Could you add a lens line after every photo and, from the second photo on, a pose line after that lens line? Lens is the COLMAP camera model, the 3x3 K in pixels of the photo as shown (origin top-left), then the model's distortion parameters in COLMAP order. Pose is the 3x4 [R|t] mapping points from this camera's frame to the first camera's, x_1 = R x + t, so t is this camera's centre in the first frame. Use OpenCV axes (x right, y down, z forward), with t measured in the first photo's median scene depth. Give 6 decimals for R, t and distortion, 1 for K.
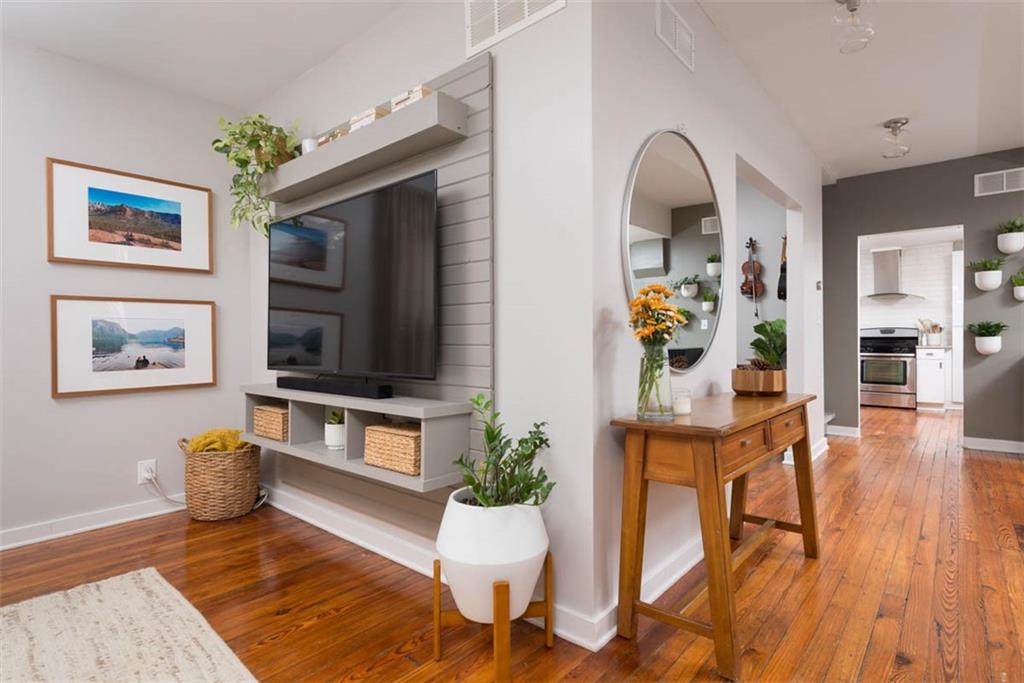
lens RADIAL K [[523.6, 0, 514.6], [0, 523.6, 340.3], [0, 0, 1]] dist [0.001834, 0.000541]
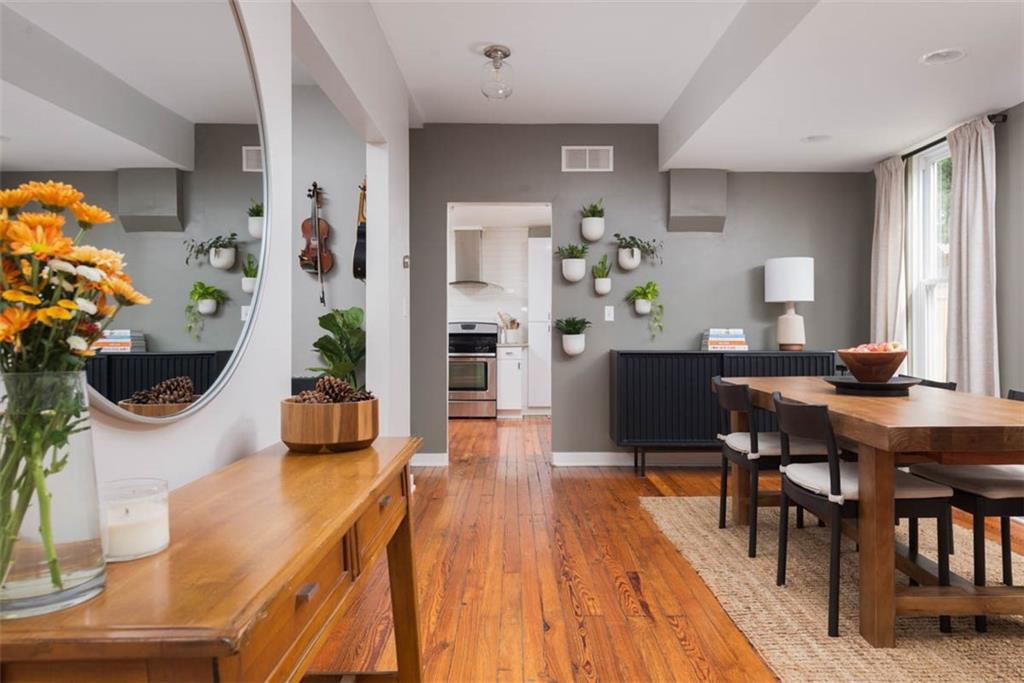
lens RADIAL K [[698.1, 0, 513.0], [0, 698.1, 324.4], [0, 0, 1]] dist [0.006691, -0.000666]
pose [[0.762149, 0.012619, 0.647278, 0.126261], [-0.003132, 0.999870, -0.015805, -0.007949], [-0.647394, 0.010019, 0.762090, 0.290791]]
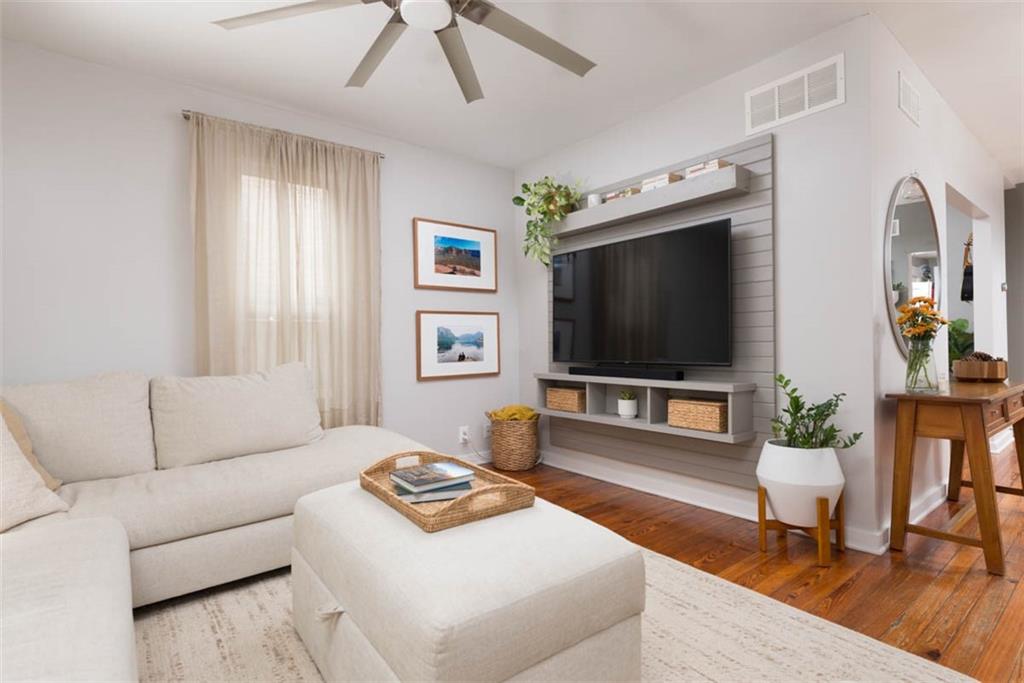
lens RADIAL K [[502.8, 0, 512.0], [0, 502.8, 341.5], [0, 0, 1]] dist [-0.000994, -0.000113]
pose [[0.981580, -0.006814, -0.190930, -0.328917], [0.006429, 0.999976, -0.002637, 0.005371], [0.190943, 0.001361, 0.981600, -0.313820]]
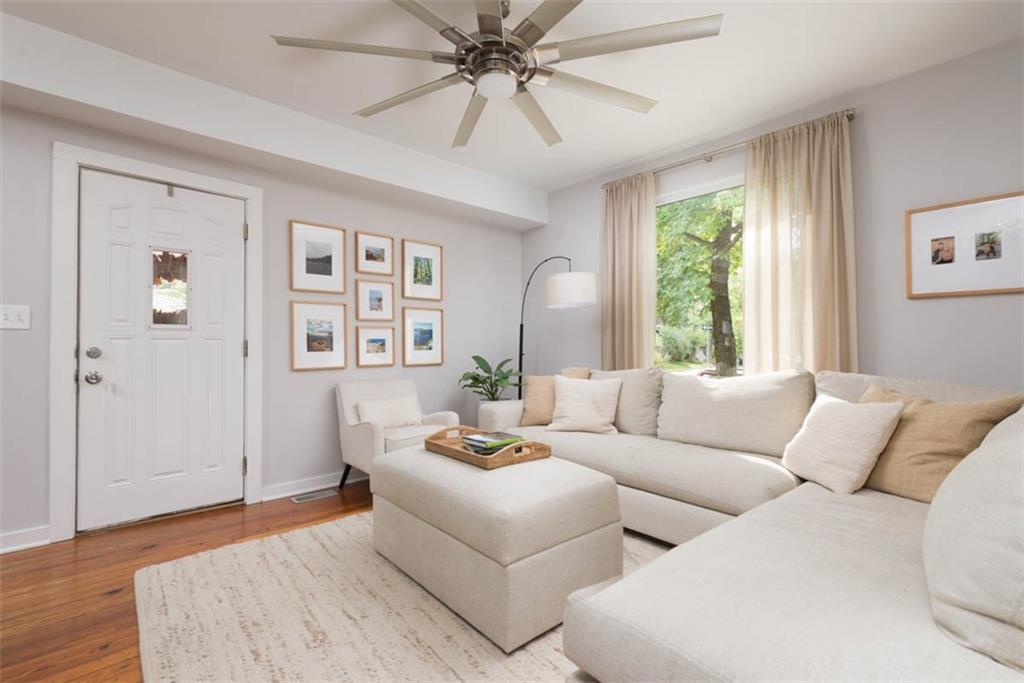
lens RADIAL K [[461.0, 0, 512.0], [0, 461.0, 341.5], [0, 0, 1]] dist [-0.001889, -0.000271]
pose [[-0.992448, 0.012842, 0.121990, -0.634921], [0.012000, 0.999899, -0.007637, 0.001713], [-0.122076, -0.006116, -0.992502, 0.902382]]
